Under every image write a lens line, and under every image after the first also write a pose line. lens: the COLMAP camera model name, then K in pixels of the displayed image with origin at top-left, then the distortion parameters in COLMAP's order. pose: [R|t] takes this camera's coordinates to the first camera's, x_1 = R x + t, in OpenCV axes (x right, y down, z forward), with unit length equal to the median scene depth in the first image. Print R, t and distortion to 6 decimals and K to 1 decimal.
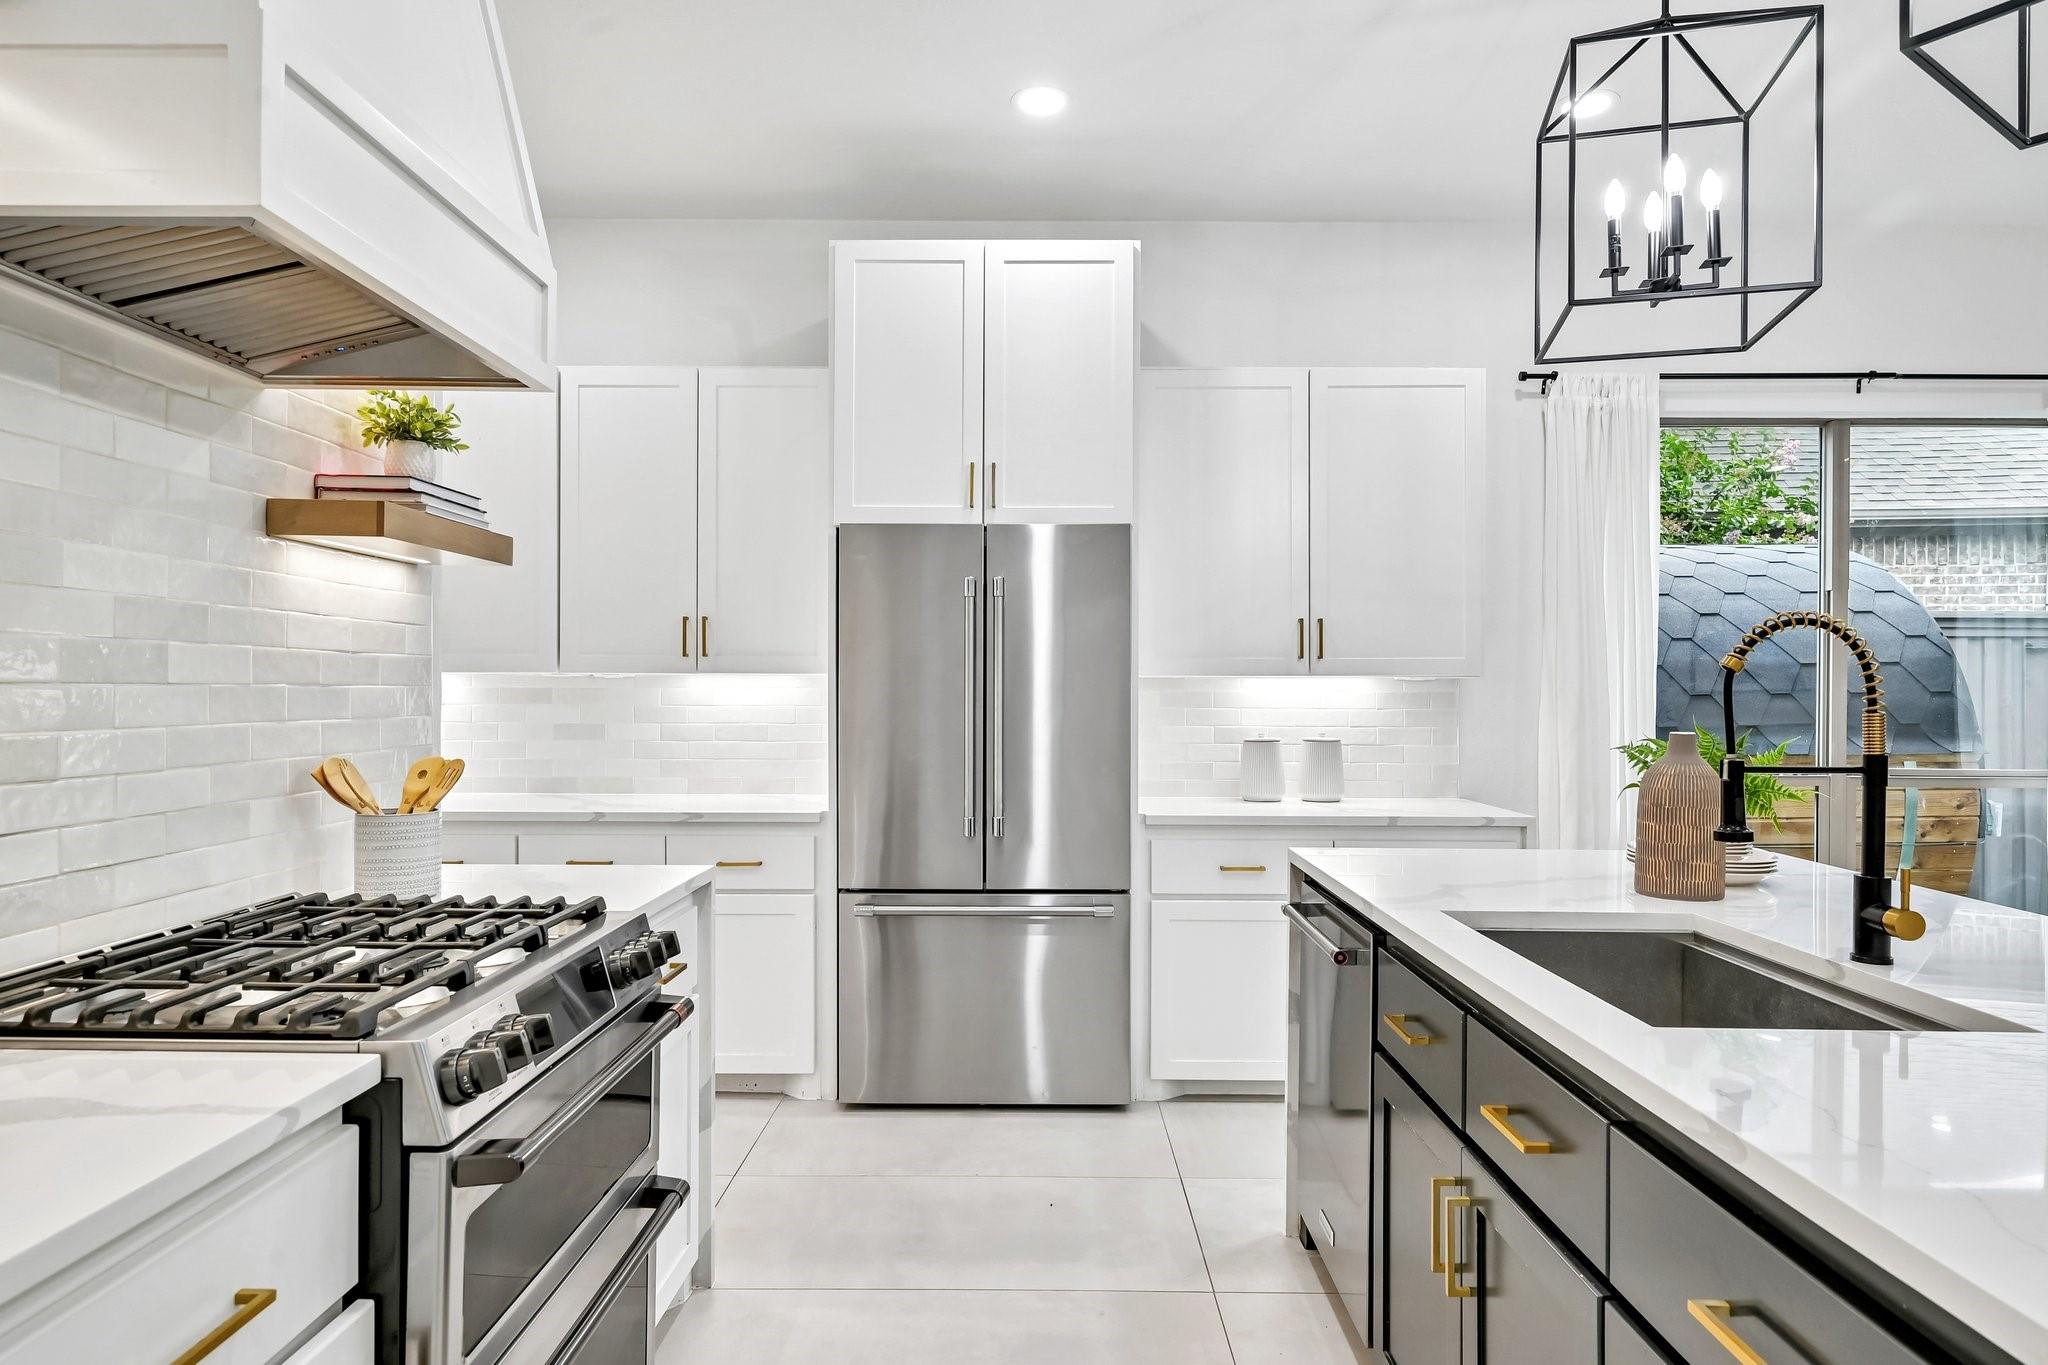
lens RADIAL K [[1188.1, 0, 1024.8], [0, 1188.1, 692.3], [0, 0, 1]] dist [-0.000114, 0.000123]
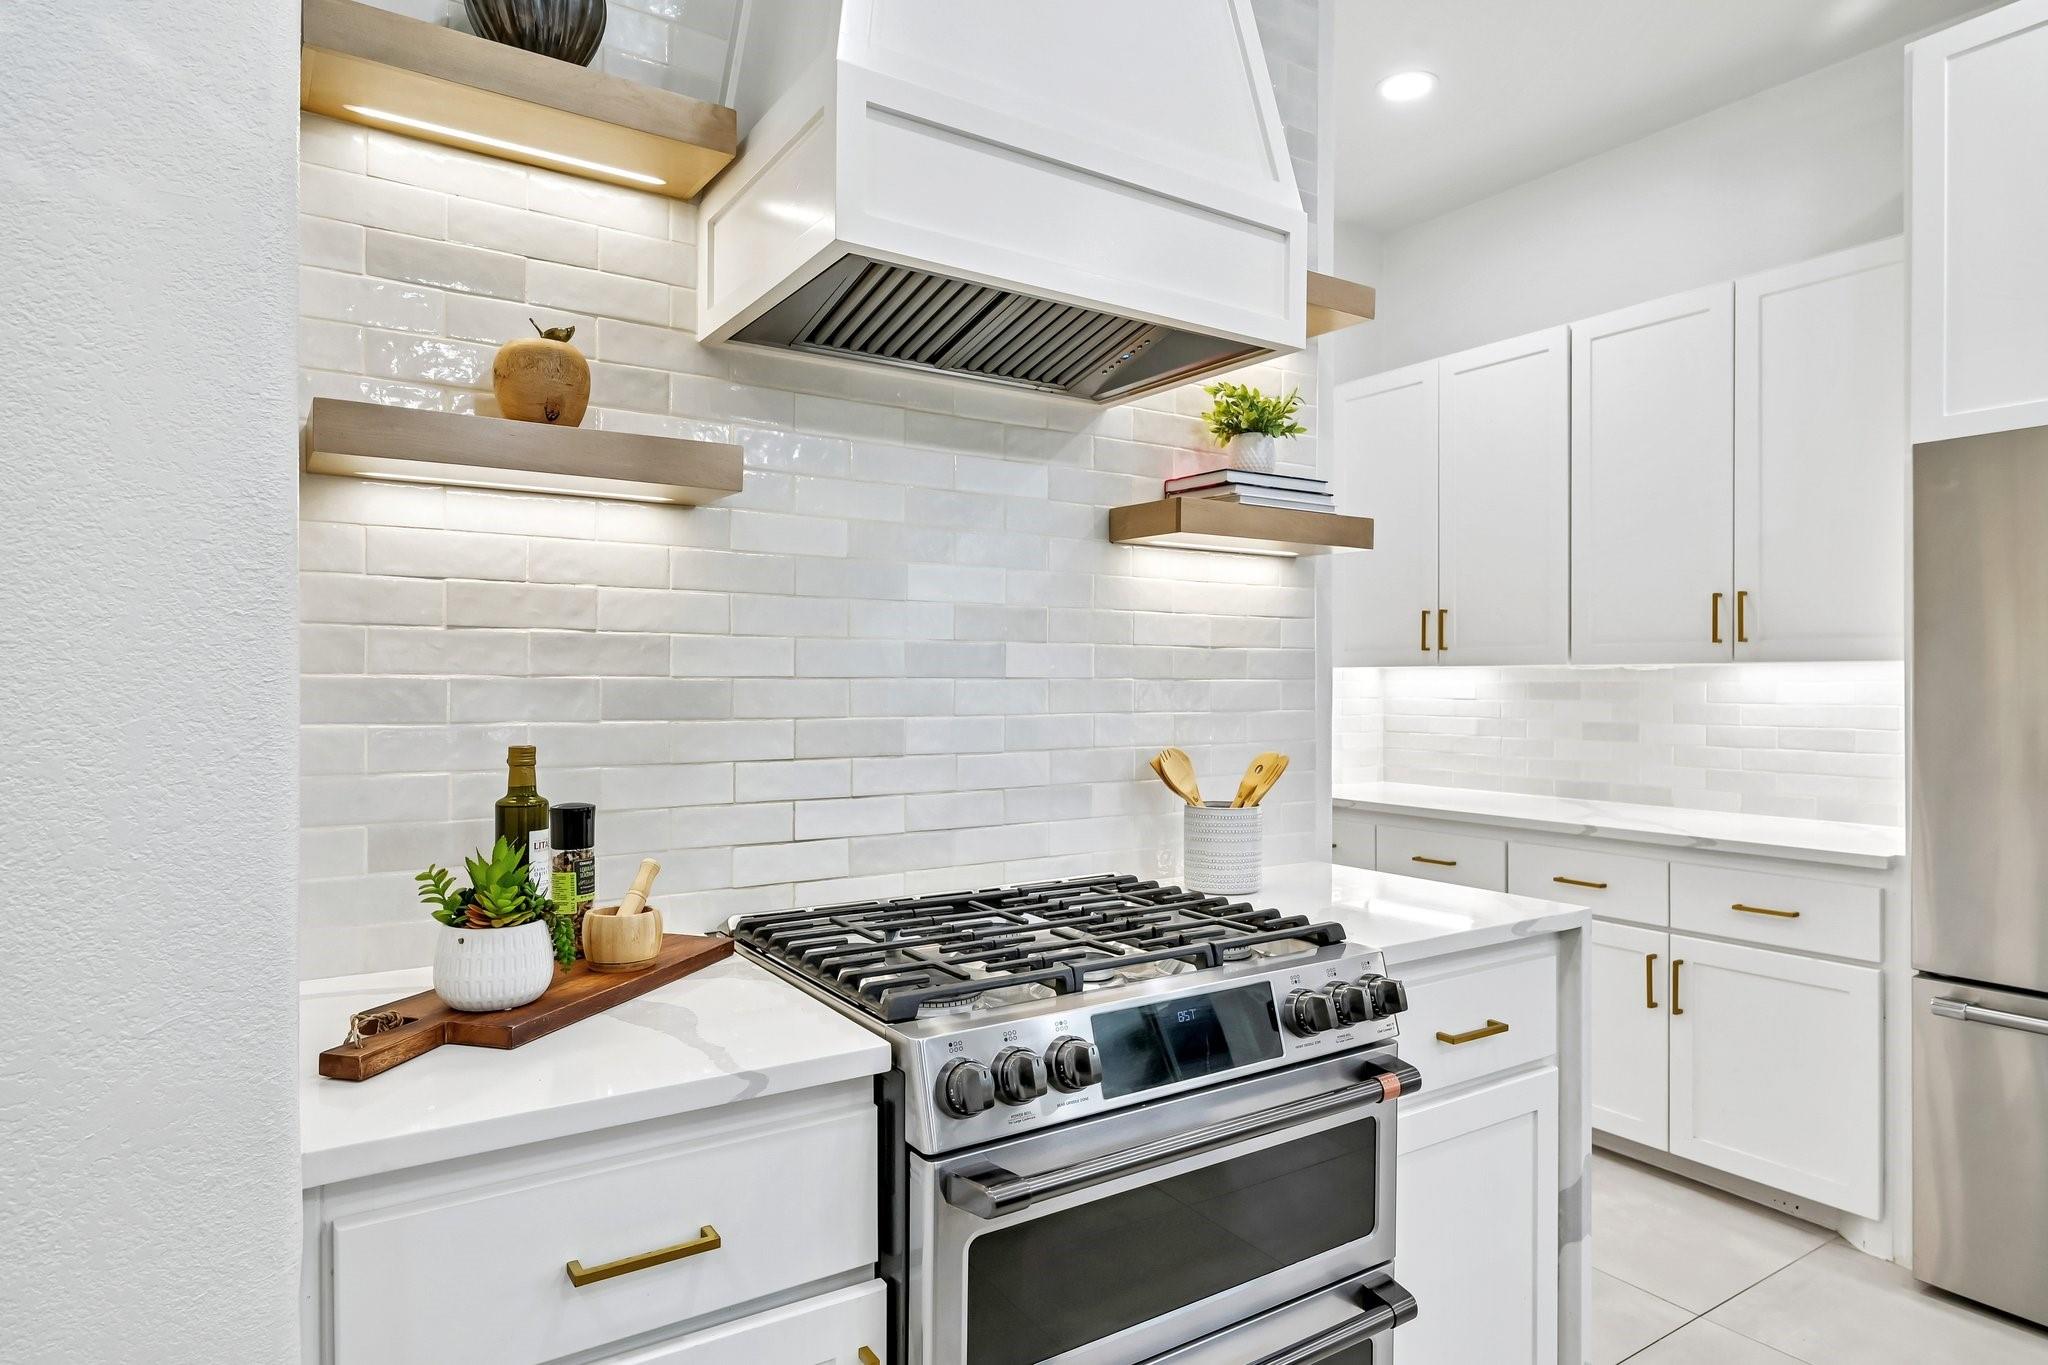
lens RADIAL K [[1171.2, 0, 1024.0], [0, 1171.2, 682.5], [0, 0, 1]] dist [-0.002388, 0.001054]
pose [[0.561113, -0.003199, -0.827733, 0.195347], [-0.000870, 0.999990, -0.004455, 0.001628], [0.827739, 0.003220, 0.561105, 0.303088]]
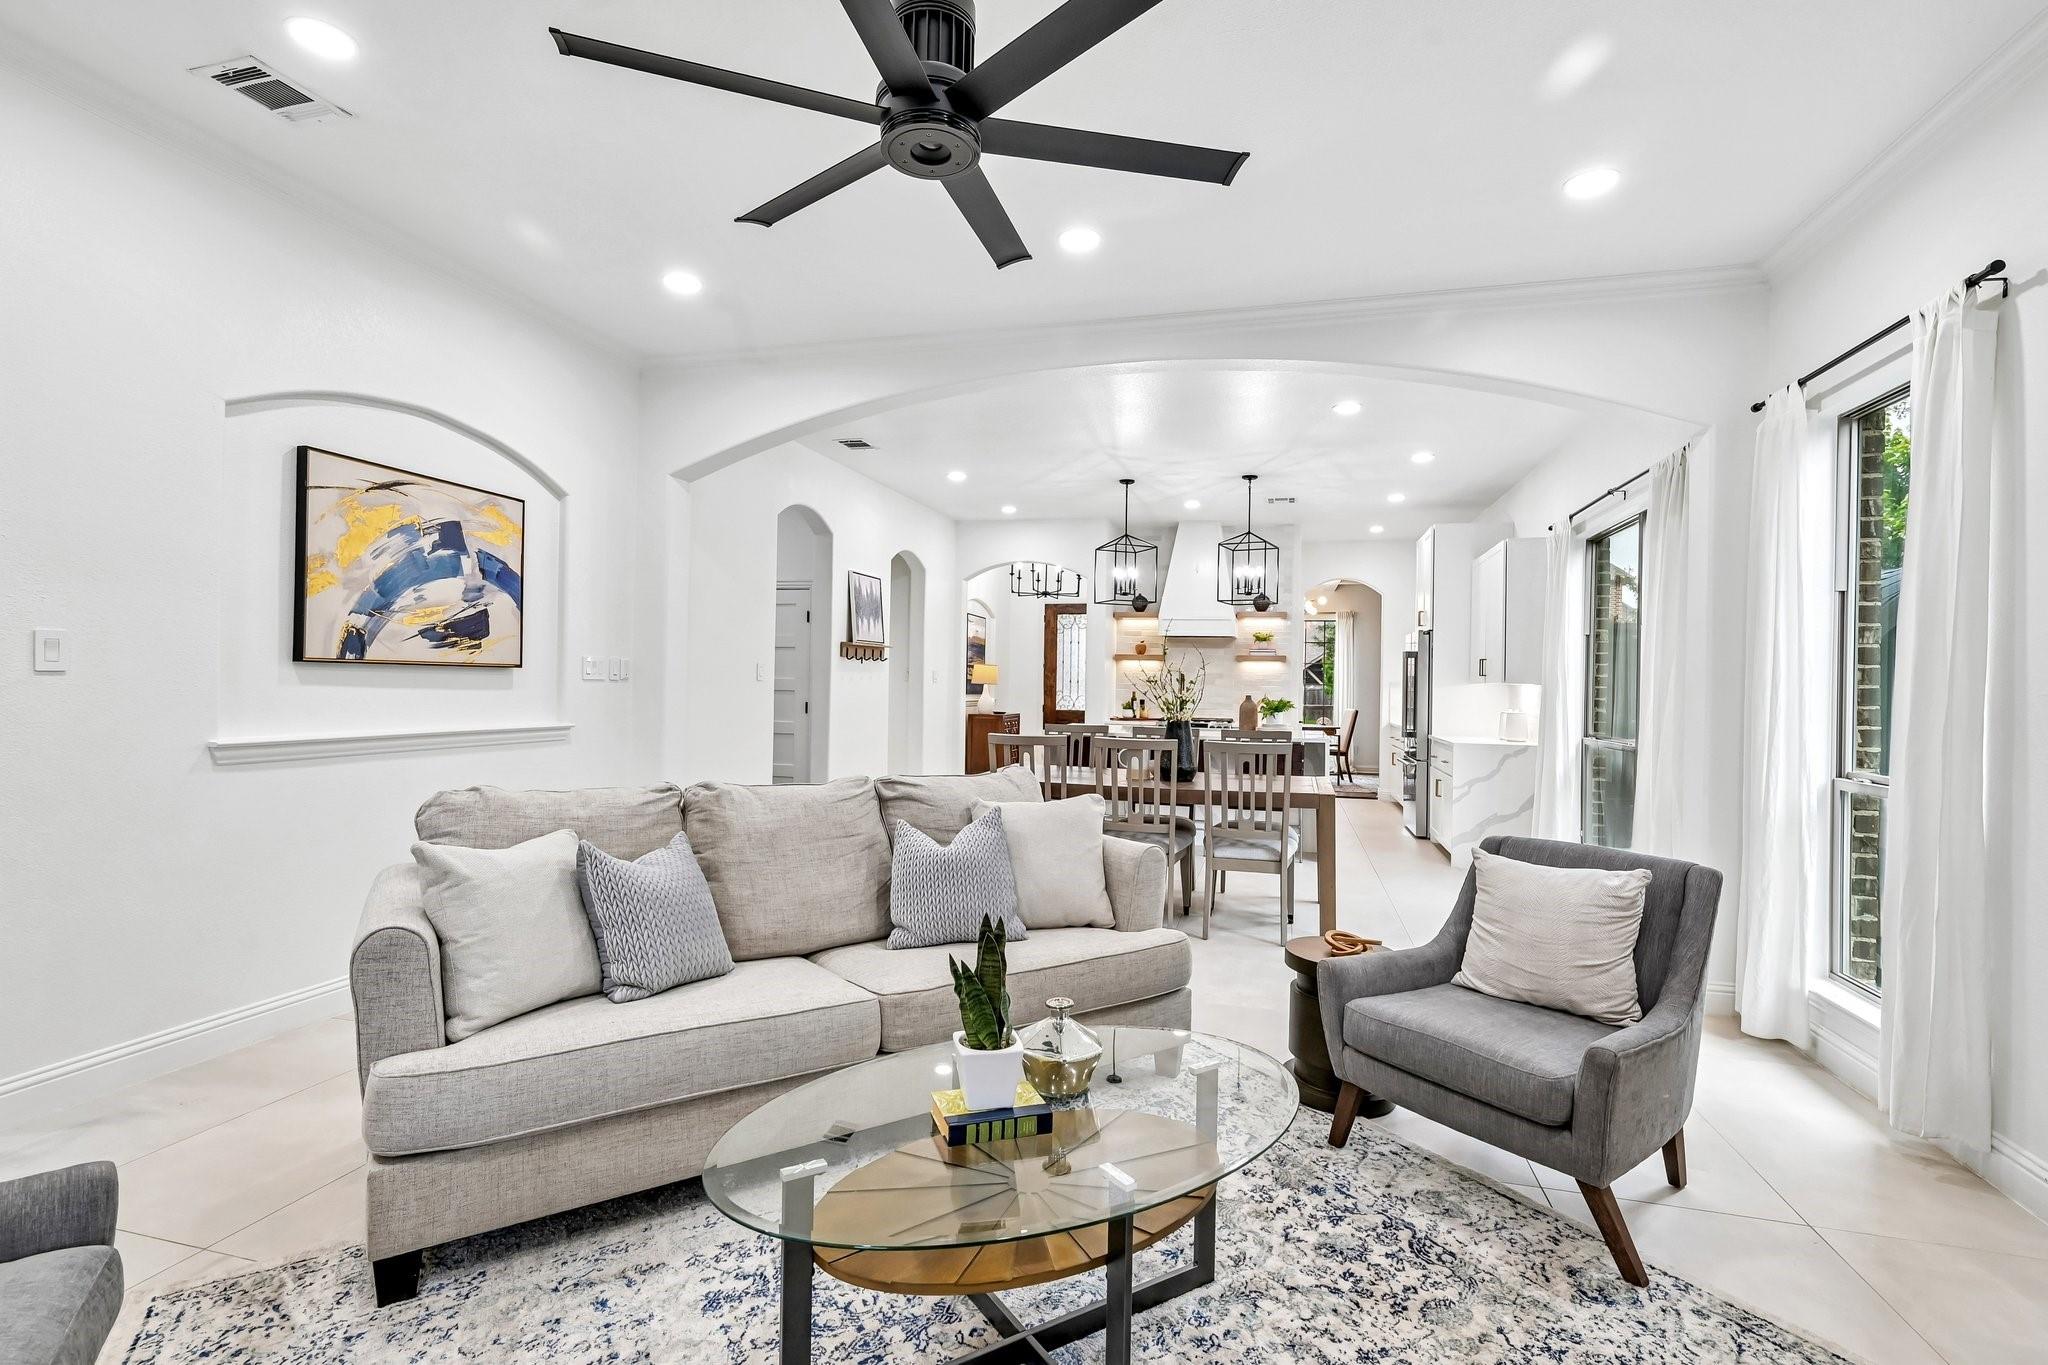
lens RADIAL K [[939.2, 0, 1024.0], [0, 939.2, 682.5], [0, 0, 1]] dist [0.000011, -0.000003]
pose [[-0.253083, -0.007689, -0.967414, 4.097700], [-0.018767, 0.999819, -0.003037, 0.013188], [0.967263, 0.017387, -0.253181, 1.073838]]
